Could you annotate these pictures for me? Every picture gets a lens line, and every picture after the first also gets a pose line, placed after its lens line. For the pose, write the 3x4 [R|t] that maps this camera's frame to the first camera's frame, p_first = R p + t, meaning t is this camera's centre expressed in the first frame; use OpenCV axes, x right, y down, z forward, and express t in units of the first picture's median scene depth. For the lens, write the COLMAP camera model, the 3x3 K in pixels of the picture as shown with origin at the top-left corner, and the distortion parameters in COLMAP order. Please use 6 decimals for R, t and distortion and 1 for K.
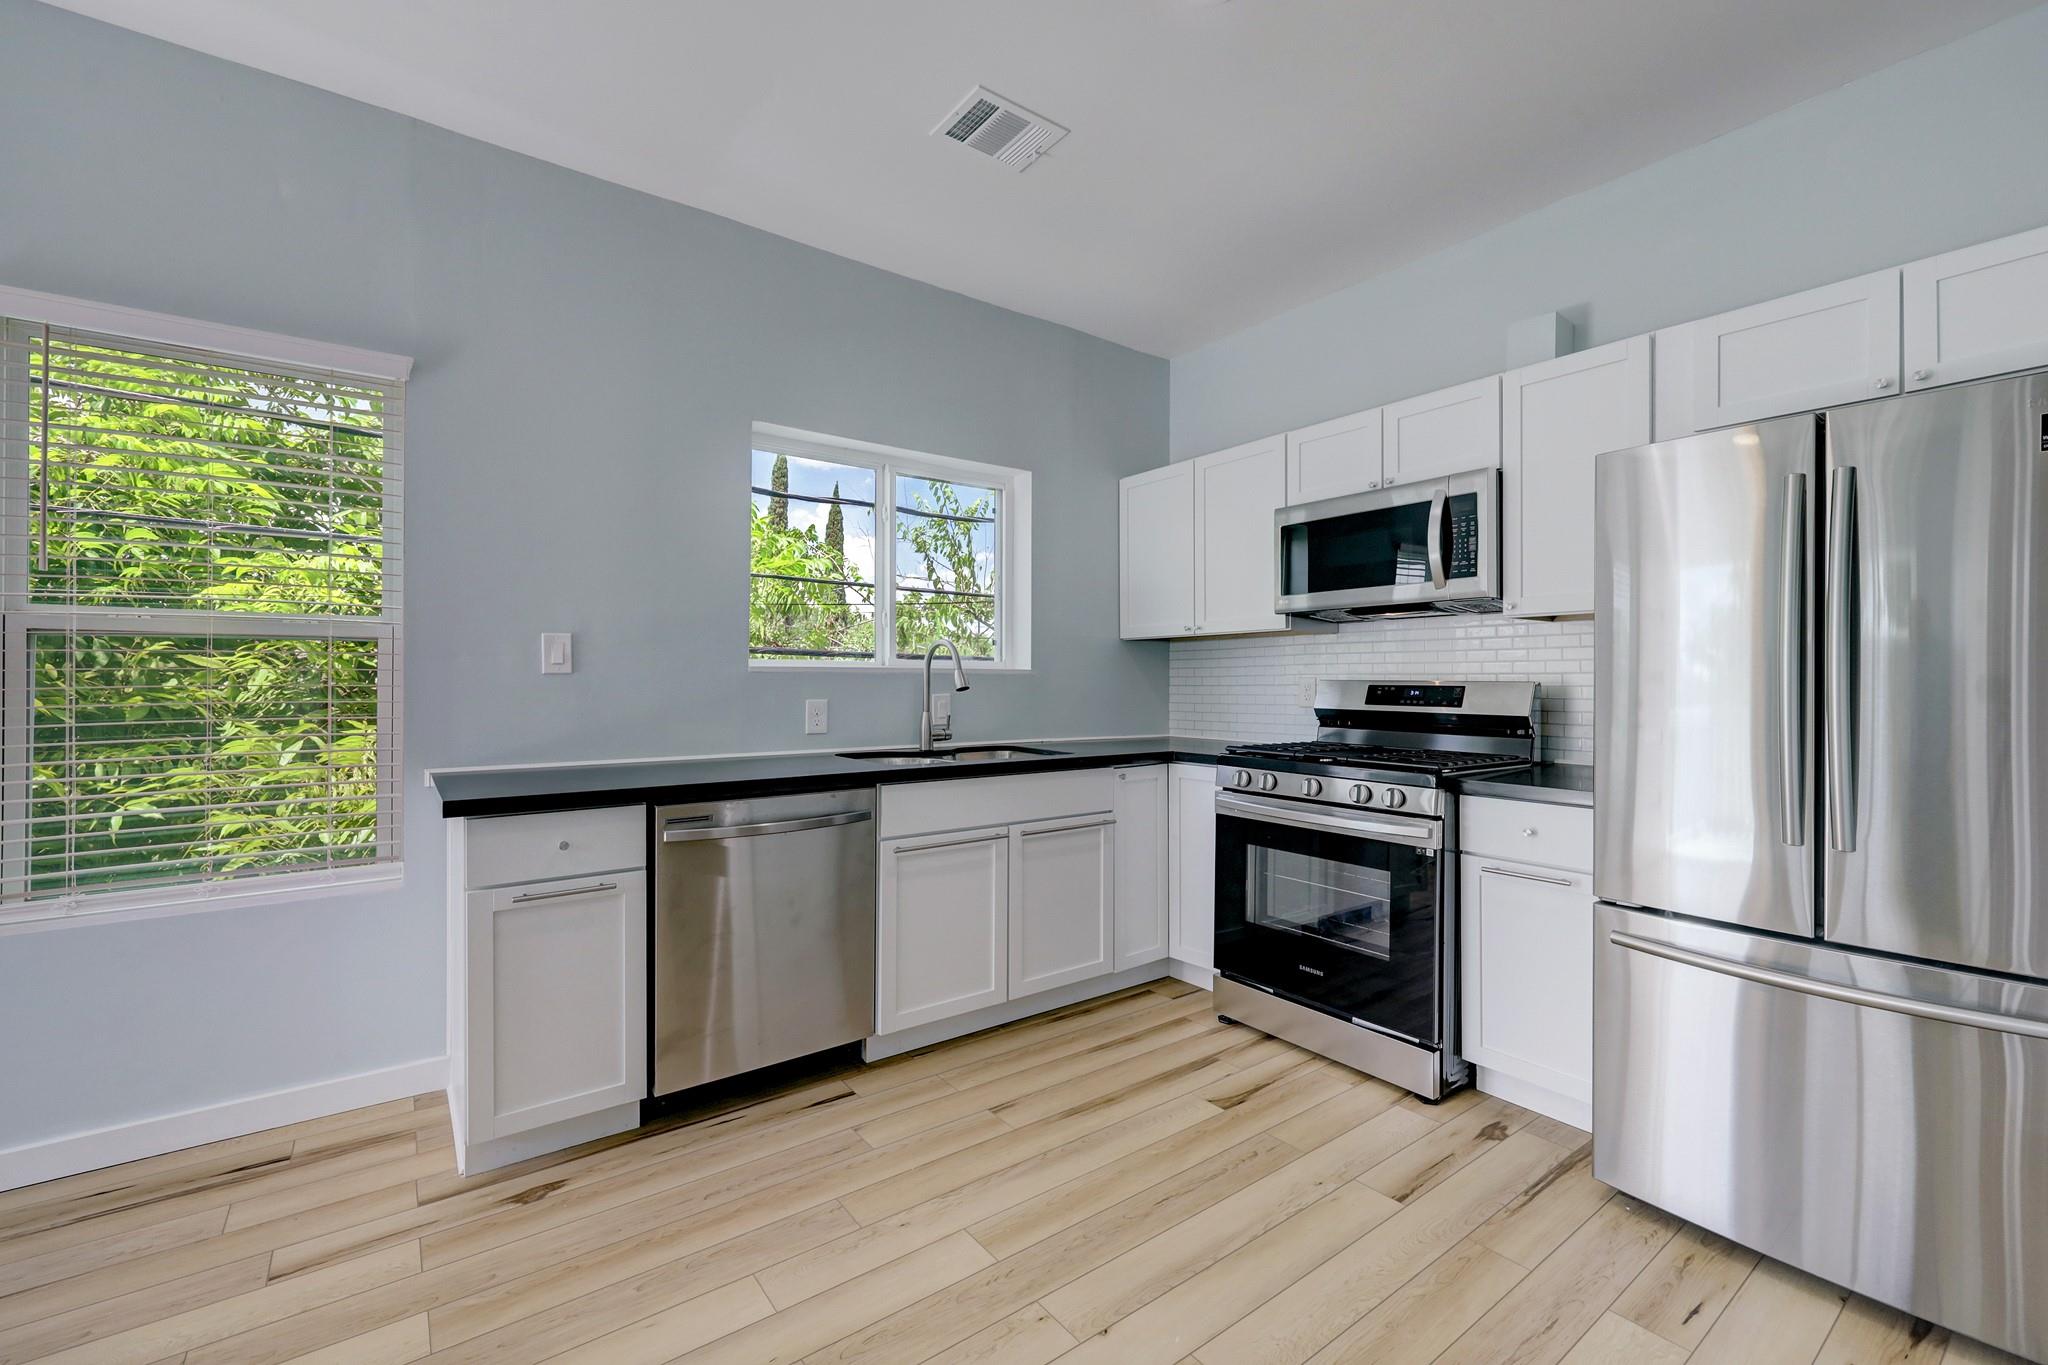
lens RADIAL K [[858.7, 0, 1068.9], [0, 858.7, 679.0], [0, 0, 1]] dist [-0.000773, -0.000340]
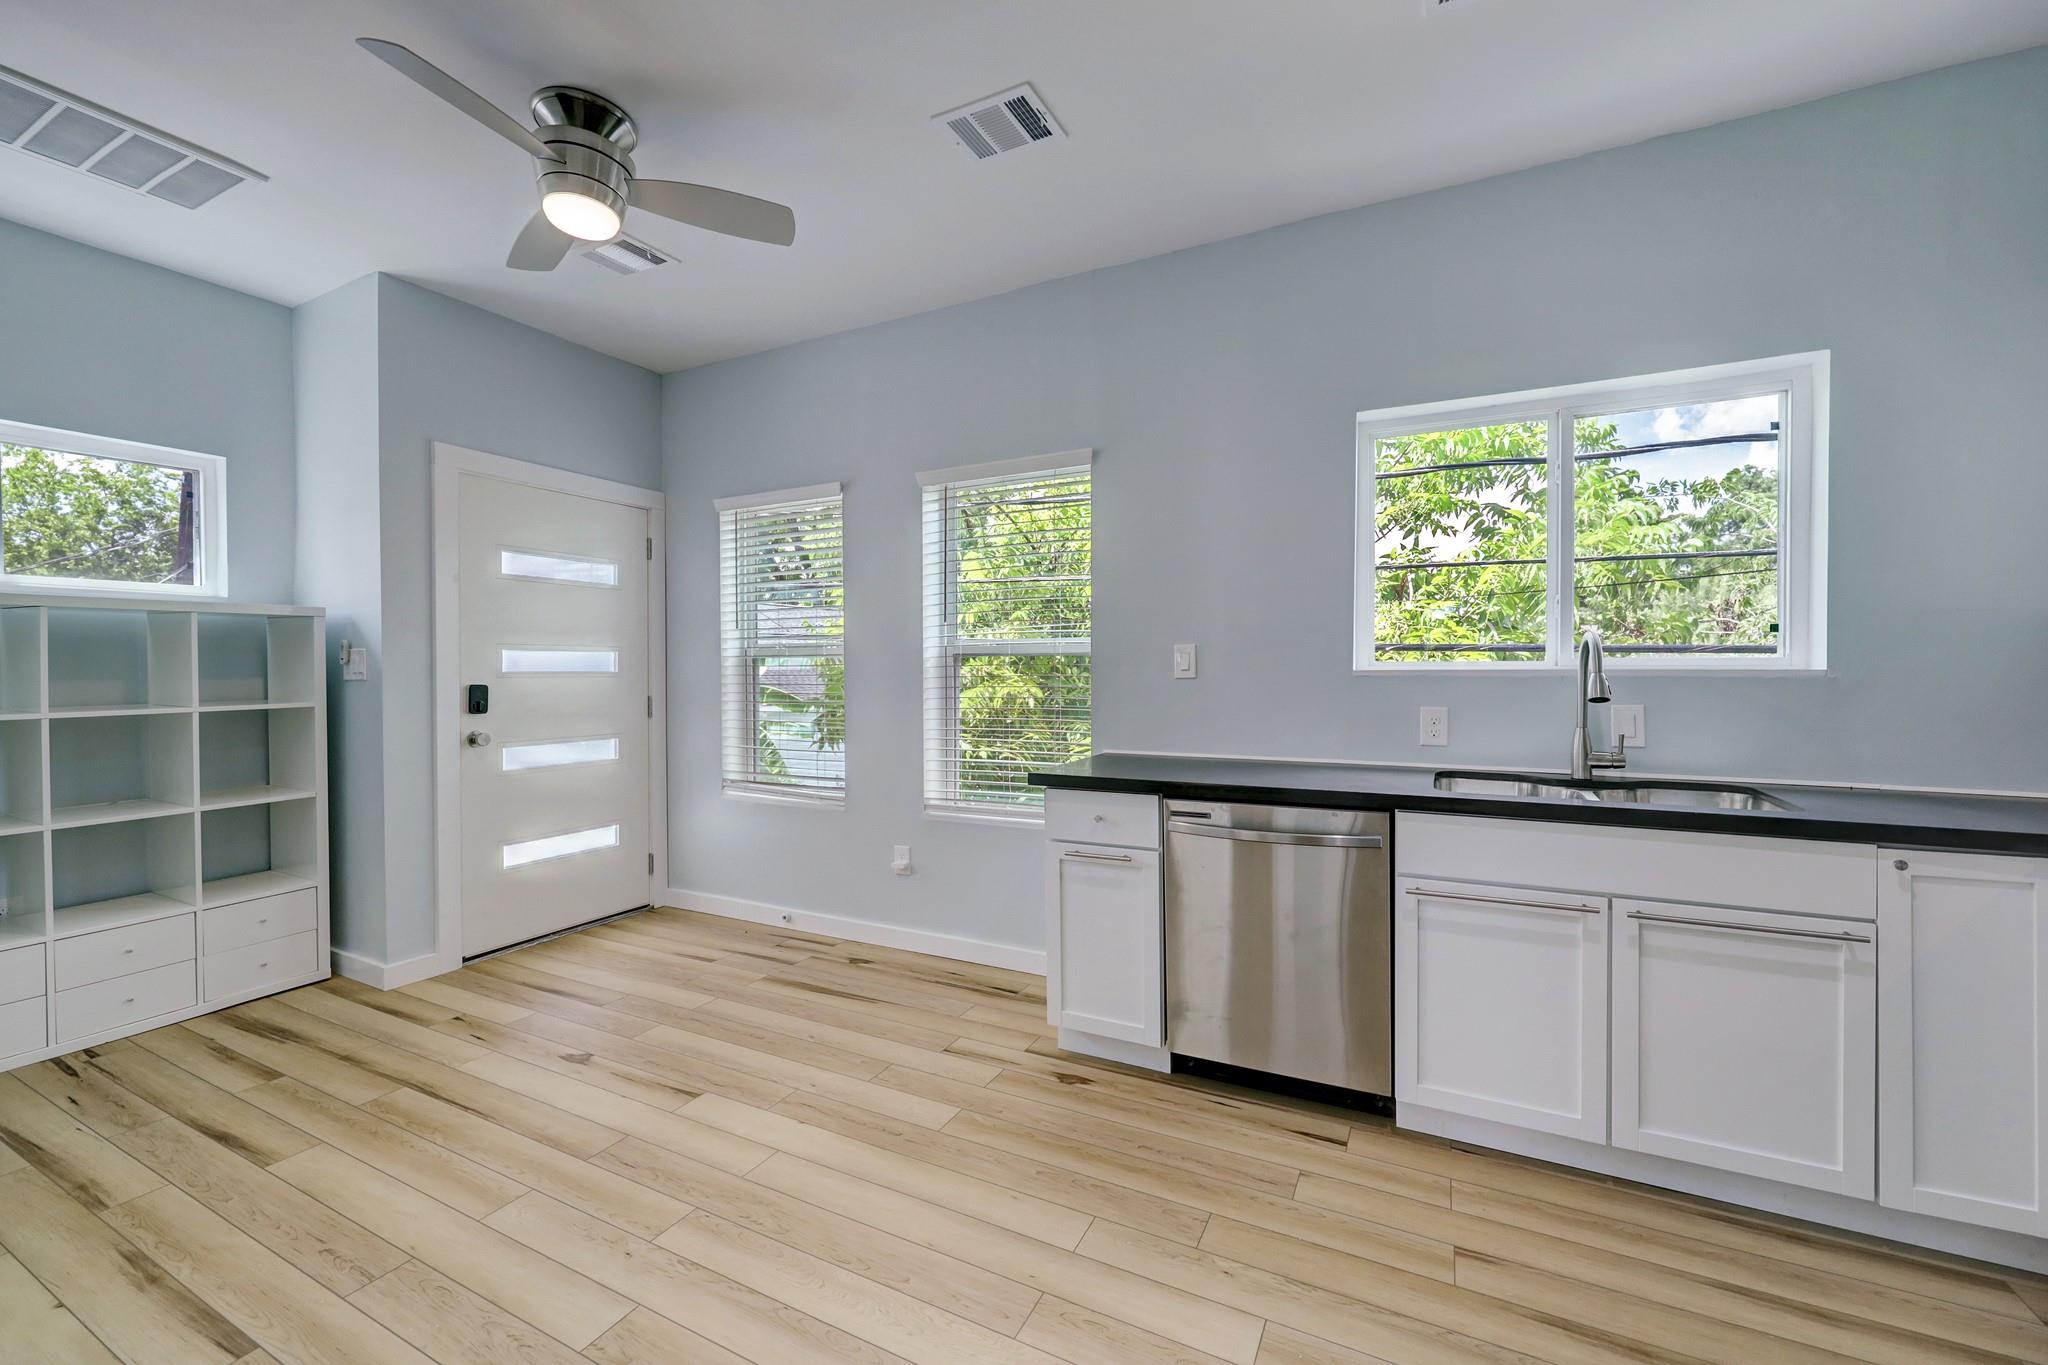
lens RADIAL K [[886.7, 0, 1024.0], [0, 886.7, 682.5], [0, 0, 1]] dist [-0.000977, 0.000144]
pose [[0.399122, 0.012825, -0.916808, 0.435222], [0.006088, 0.999843, 0.016636, -0.021764], [0.916878, -0.012221, 0.398981, 0.299981]]
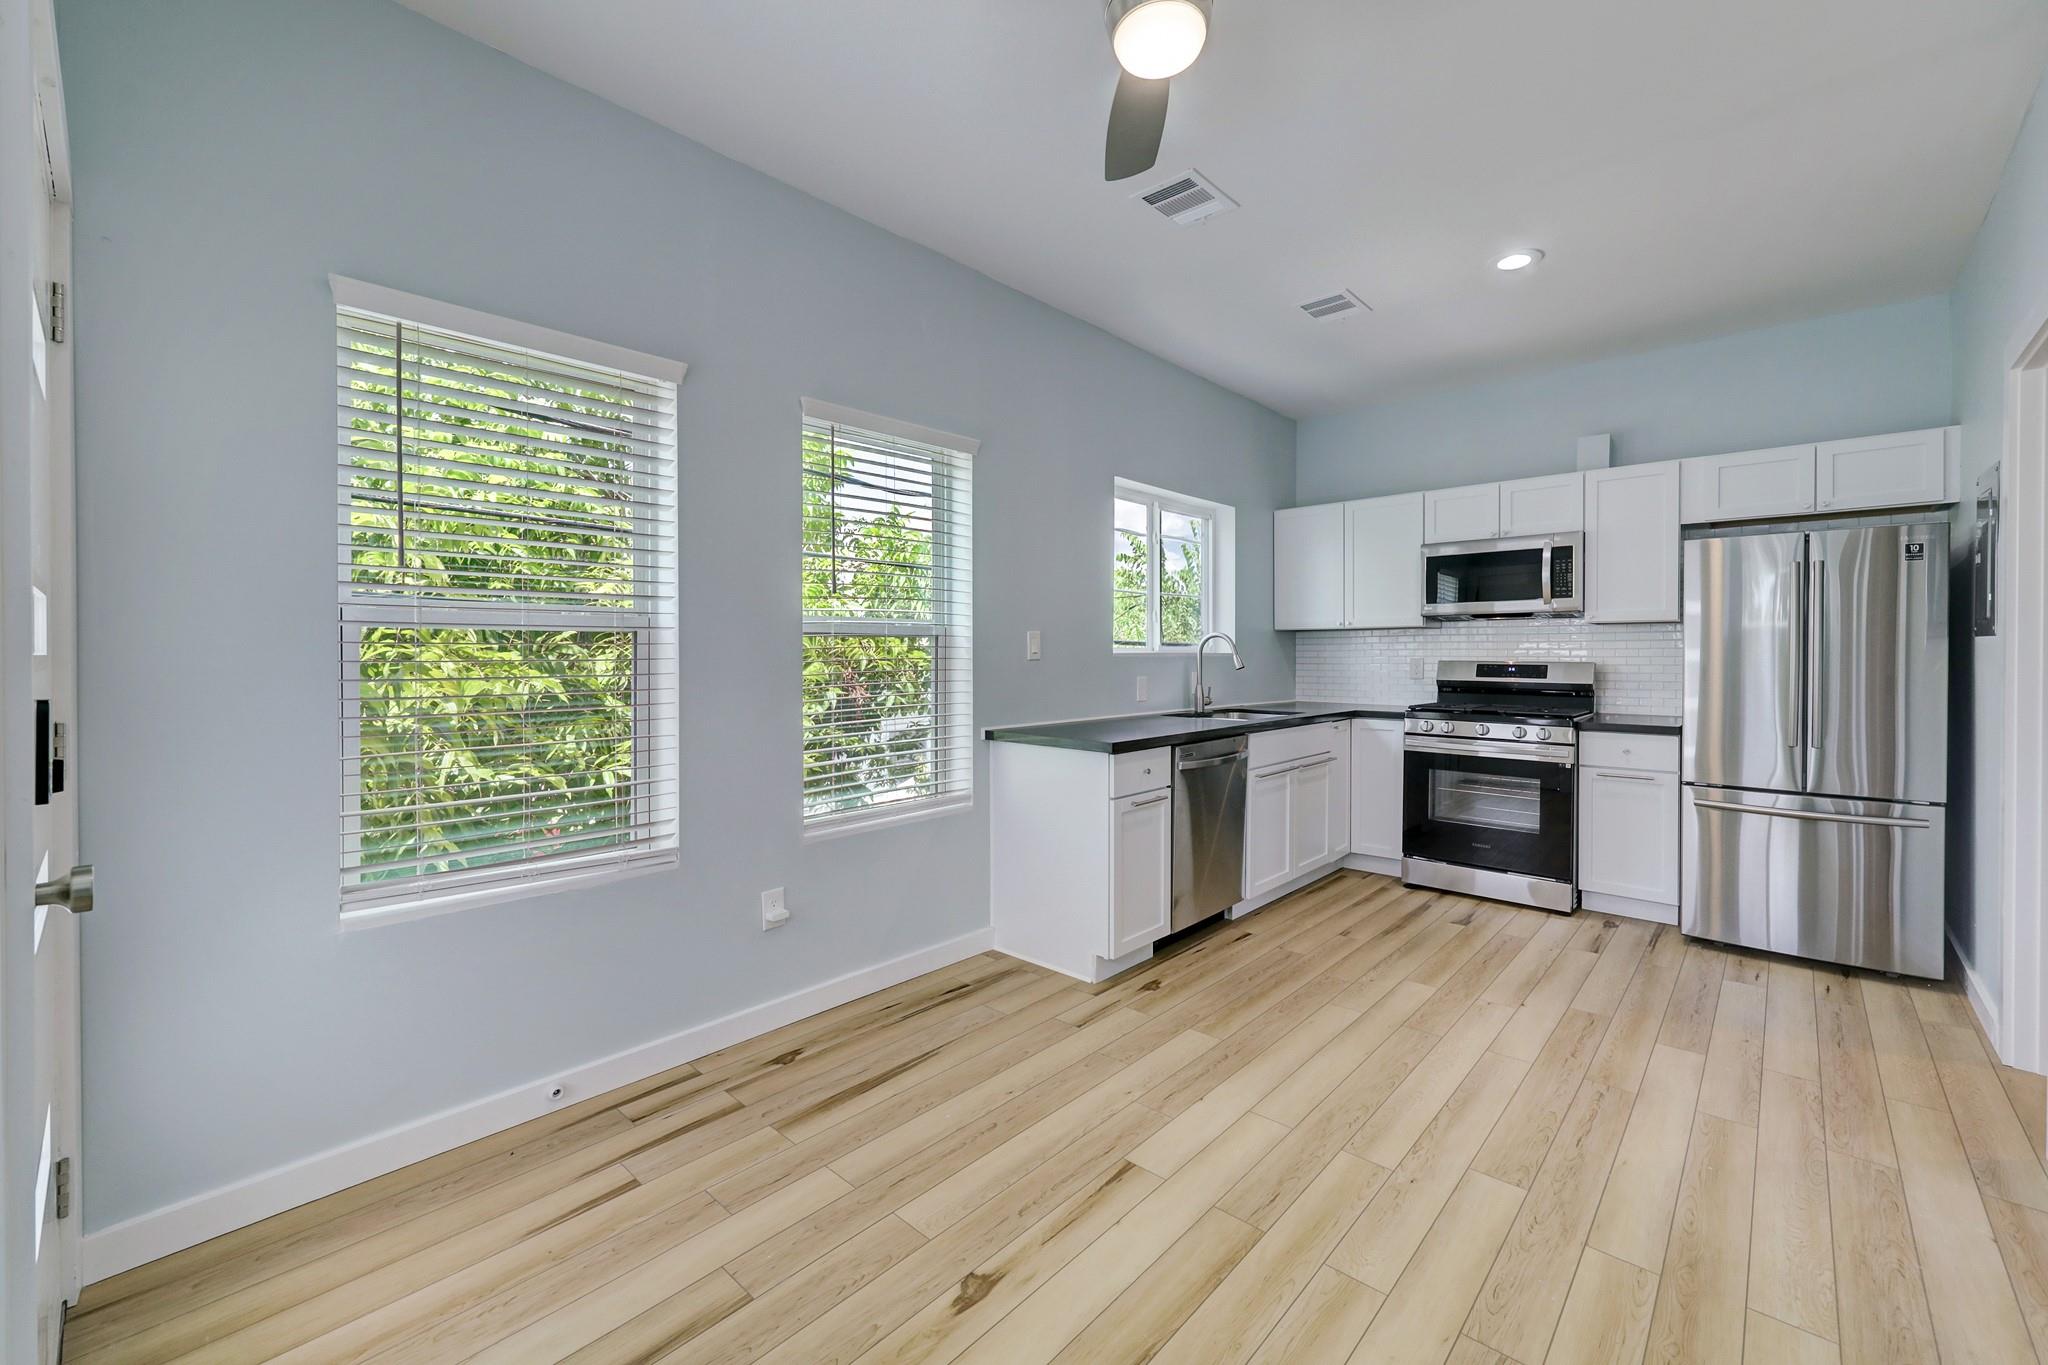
lens RADIAL K [[873.4, 0, 1080.3], [0, 873.4, 661.4], [0, 0, 1]] dist [-0.000572, 0.000049]
pose [[0.974542, -0.003540, 0.224178, -0.835334], [0.000647, 0.999916, 0.012977, -0.022072], [-0.224205, -0.012502, 0.974462, -0.415507]]
